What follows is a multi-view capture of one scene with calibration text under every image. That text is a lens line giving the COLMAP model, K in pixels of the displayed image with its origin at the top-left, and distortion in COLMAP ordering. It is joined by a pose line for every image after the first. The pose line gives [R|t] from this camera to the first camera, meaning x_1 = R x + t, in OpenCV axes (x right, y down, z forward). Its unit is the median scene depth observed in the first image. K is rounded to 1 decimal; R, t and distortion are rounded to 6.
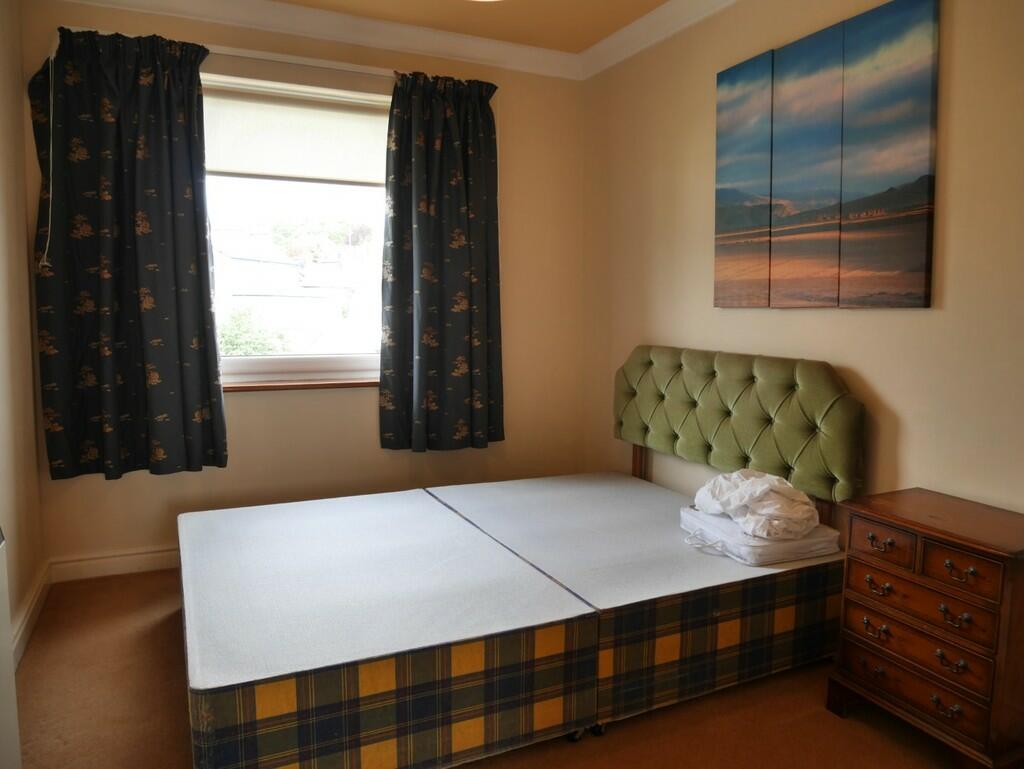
lens RADIAL K [[761.0, 0, 530.0], [0, 761.0, 381.5], [0, 0, 1]] dist [-0.012793, 0.000404]
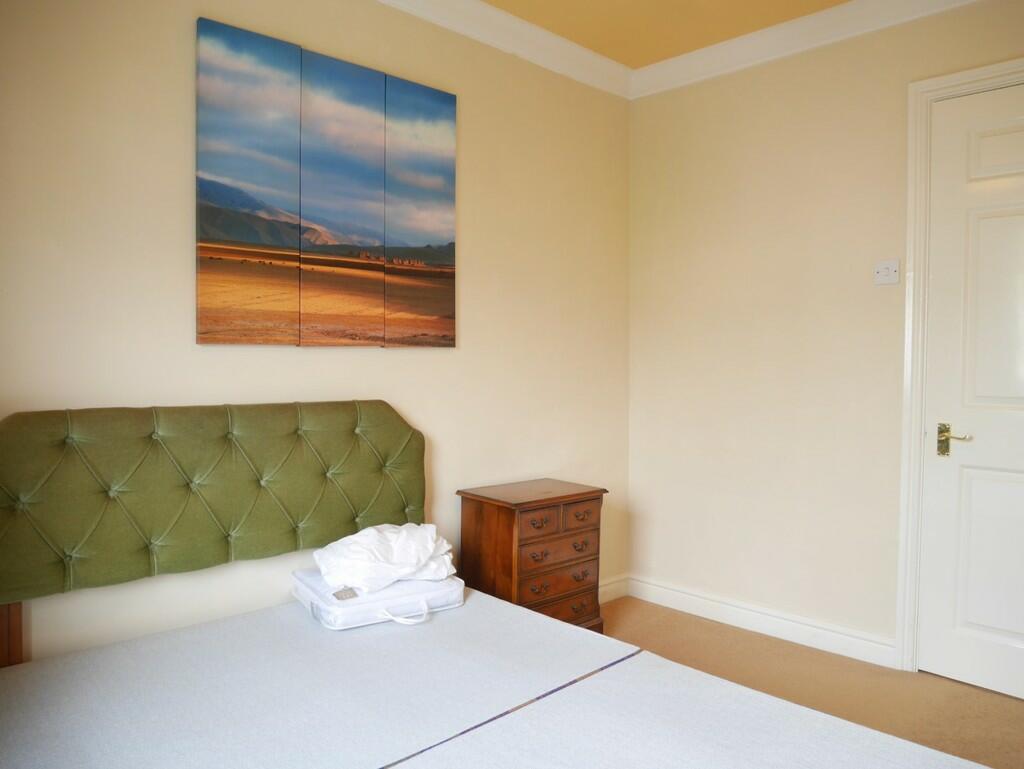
lens RADIAL K [[761.0, 0, 530.0], [0, 761.0, 381.5], [0, 0, 1]] dist [-0.012793, 0.000404]
pose [[-0.320602, -0.051642, 0.945805, -0.614203], [0.076102, 0.993880, 0.080064, -0.112939], [-0.944152, 0.097647, -0.314710, 1.096336]]
